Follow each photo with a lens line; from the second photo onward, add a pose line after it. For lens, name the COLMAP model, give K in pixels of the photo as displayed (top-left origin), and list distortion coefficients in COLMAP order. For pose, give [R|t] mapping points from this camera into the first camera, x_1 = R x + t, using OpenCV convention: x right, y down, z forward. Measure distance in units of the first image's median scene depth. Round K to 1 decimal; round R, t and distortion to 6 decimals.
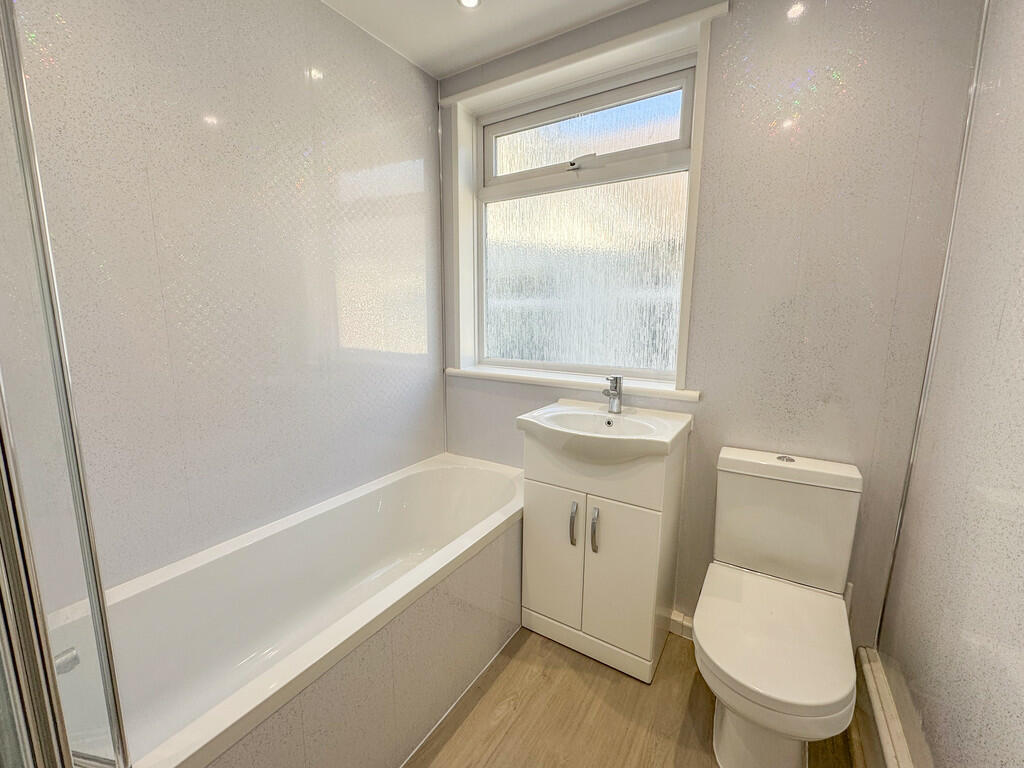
lens RADIAL K [[412.9, 0, 512.0], [0, 412.9, 384.0], [0, 0, 1]] dist [-0.013352, 0.000321]
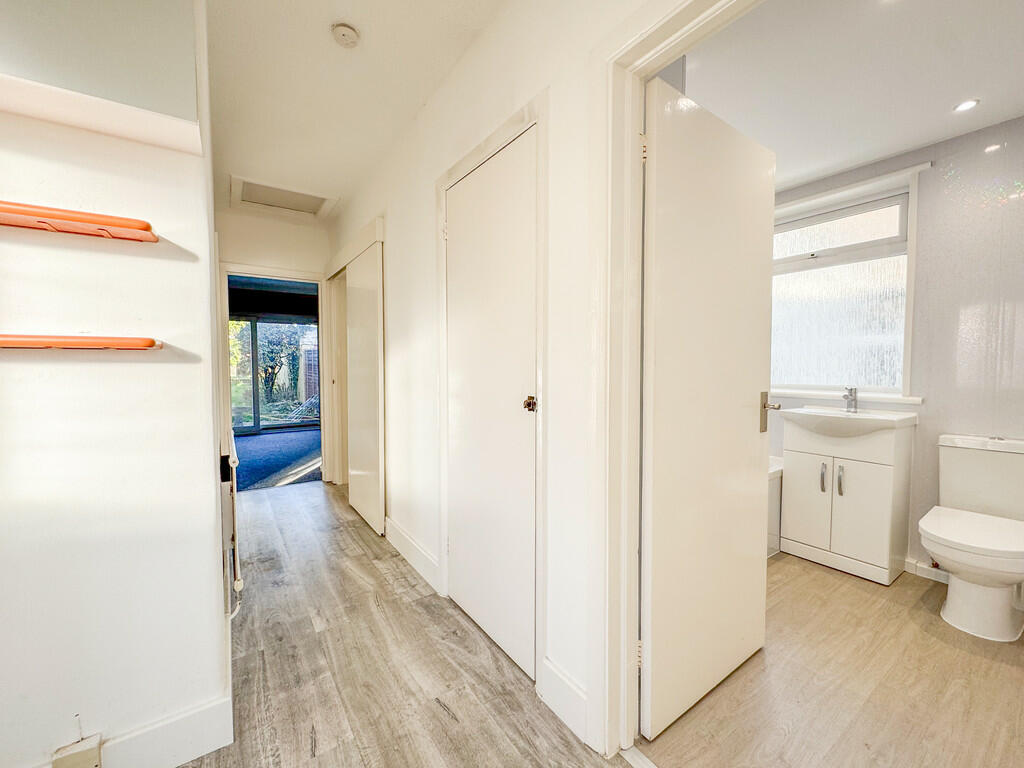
lens RADIAL K [[412.9, 0, 512.0], [0, 412.9, 384.0], [0, 0, 1]] dist [-0.013352, 0.000321]
pose [[0.922897, 0.022368, -0.384396, -0.333561], [-0.076484, 0.989068, -0.126076, 0.258360], [0.377374, 0.145756, 0.914519, -0.872979]]
